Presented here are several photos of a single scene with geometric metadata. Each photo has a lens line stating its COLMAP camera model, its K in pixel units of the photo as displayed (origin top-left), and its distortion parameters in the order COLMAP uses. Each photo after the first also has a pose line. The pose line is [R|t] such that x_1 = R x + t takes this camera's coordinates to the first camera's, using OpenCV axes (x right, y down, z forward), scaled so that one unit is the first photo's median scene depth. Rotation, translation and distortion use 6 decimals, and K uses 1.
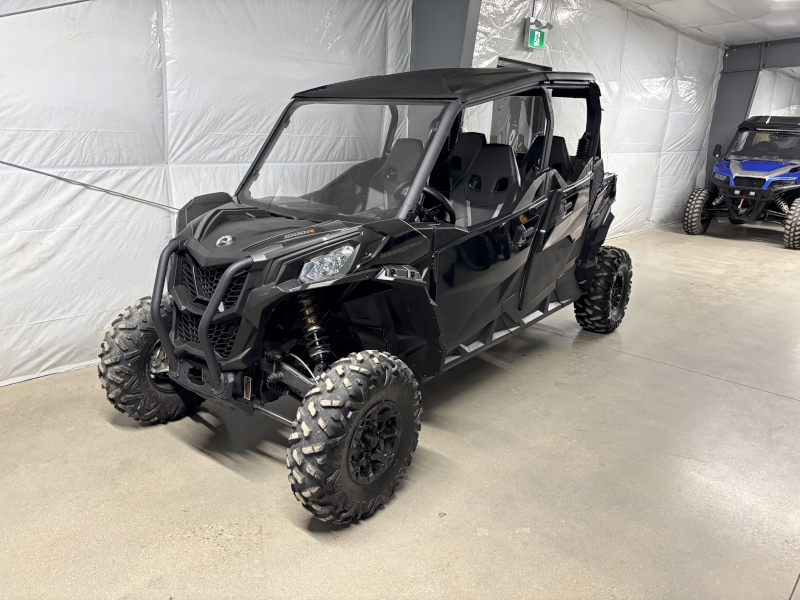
lens RADIAL K [[610.8, 0, 399.3], [0, 610.8, 300.2], [0, 0, 1]] dist [0.025554, 0.006670]
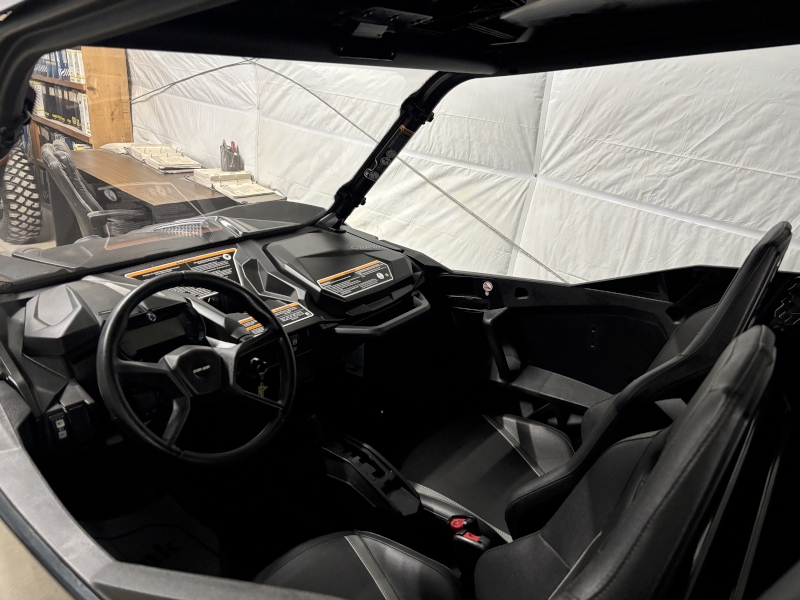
lens RADIAL K [[610.8, 0, 398.3], [0, 610.8, 302.7], [0, 0, 1]] dist [0.025554, 0.006670]
pose [[0.010164, 0.350160, -0.936635, 0.280944], [-0.365214, 0.873273, 0.322510, -0.266402], [0.930868, 0.338794, 0.136759, 0.835325]]
